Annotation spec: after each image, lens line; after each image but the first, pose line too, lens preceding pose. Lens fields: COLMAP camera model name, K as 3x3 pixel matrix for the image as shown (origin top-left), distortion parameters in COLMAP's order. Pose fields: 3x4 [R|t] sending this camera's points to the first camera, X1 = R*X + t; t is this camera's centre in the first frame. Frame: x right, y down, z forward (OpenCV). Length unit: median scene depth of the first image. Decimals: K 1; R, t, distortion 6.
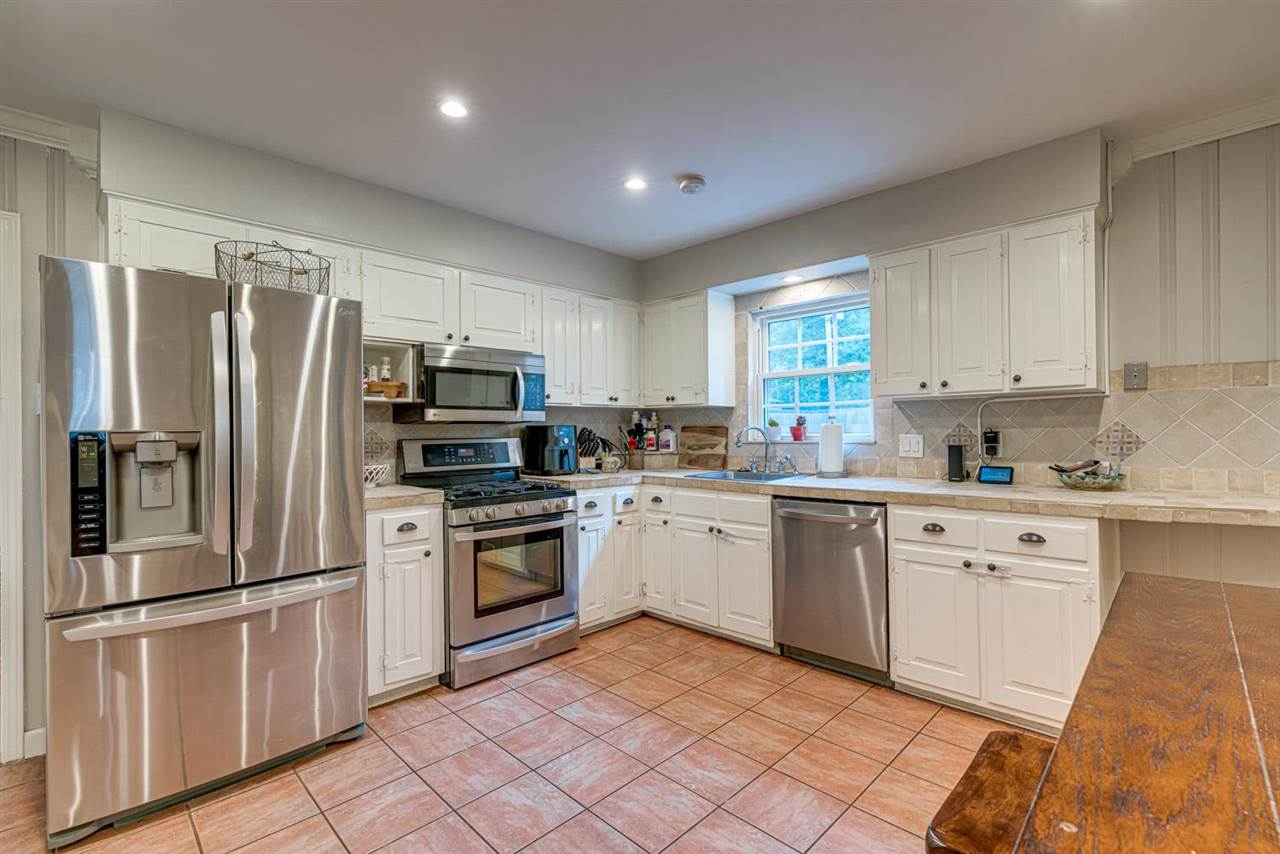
lens RADIAL K [[563.3, 0, 640.2], [0, 563.3, 429.5], [0, 0, 1]] dist [-0.000794, -0.000080]
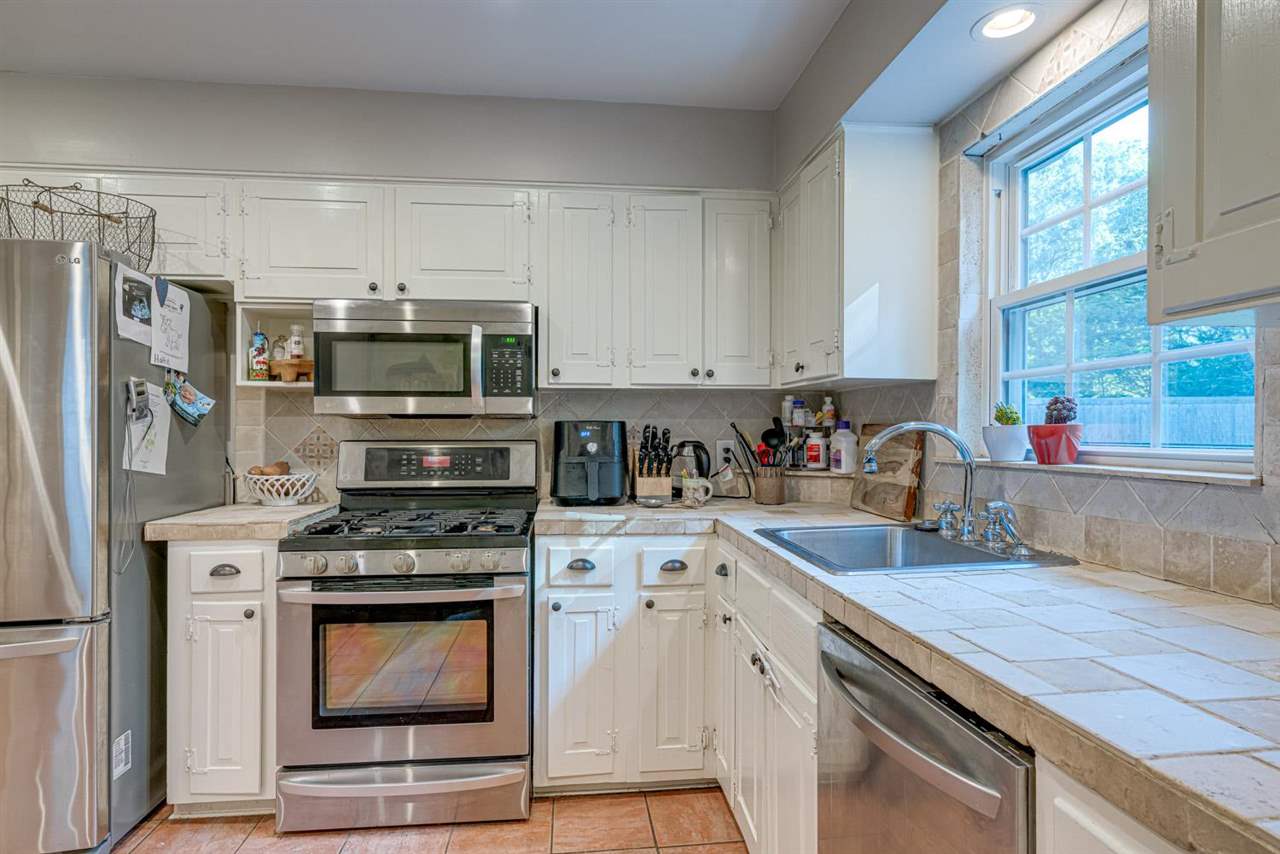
lens RADIAL K [[681.7, 0, 640.5], [0, 681.7, 428.1], [0, 0, 1]] dist [-0.000024, 0.000238]
pose [[0.778311, 0.008356, -0.627823, 0.362396], [-0.006631, 0.999965, 0.005089, -0.004156], [0.627844, 0.000202, 0.778339, 0.498155]]
